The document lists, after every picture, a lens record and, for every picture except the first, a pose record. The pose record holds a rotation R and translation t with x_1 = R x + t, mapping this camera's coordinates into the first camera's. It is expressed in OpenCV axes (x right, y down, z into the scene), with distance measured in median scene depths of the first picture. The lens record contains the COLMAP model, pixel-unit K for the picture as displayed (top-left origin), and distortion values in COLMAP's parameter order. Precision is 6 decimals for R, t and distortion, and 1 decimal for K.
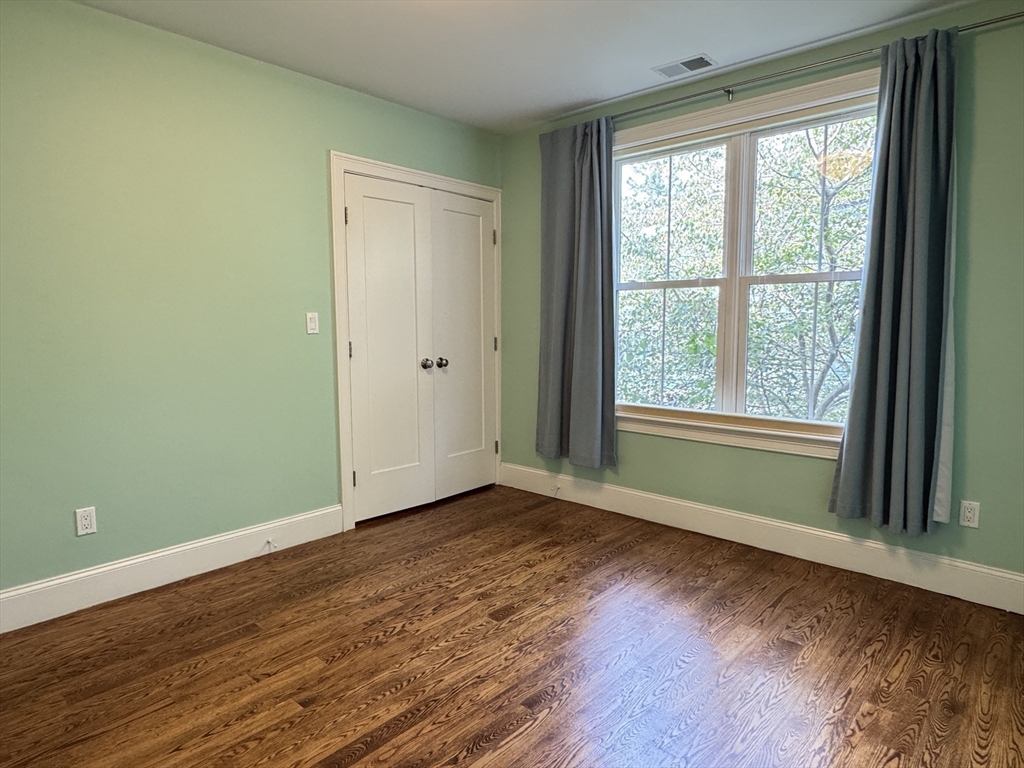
lens RADIAL K [[608.6, 0, 512.0], [0, 608.6, 384.0], [0, 0, 1]] dist [0.000296, -0.000139]
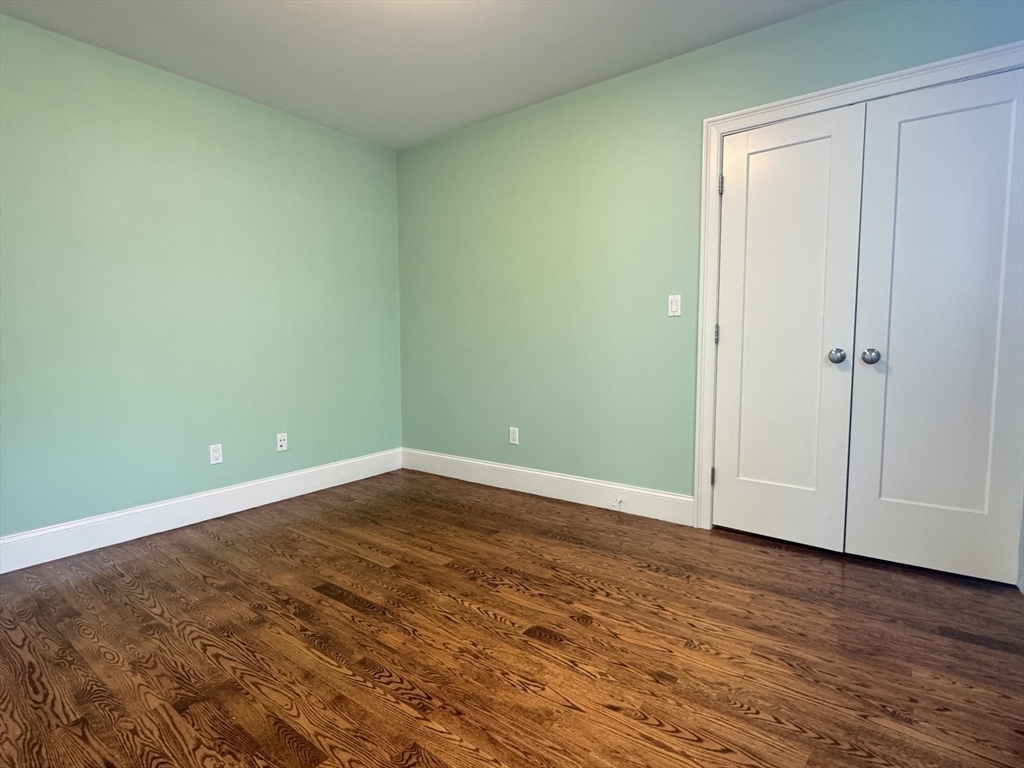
lens RADIAL K [[531.3, 0, 512.0], [0, 531.3, 384.0], [0, 0, 1]] dist [-0.002737, 0.000478]
pose [[0.089709, 0.090114, -0.991883, 0.615247], [-0.095161, 0.992118, 0.081529, -0.021474], [0.991411, 0.087075, 0.097577, 0.773894]]
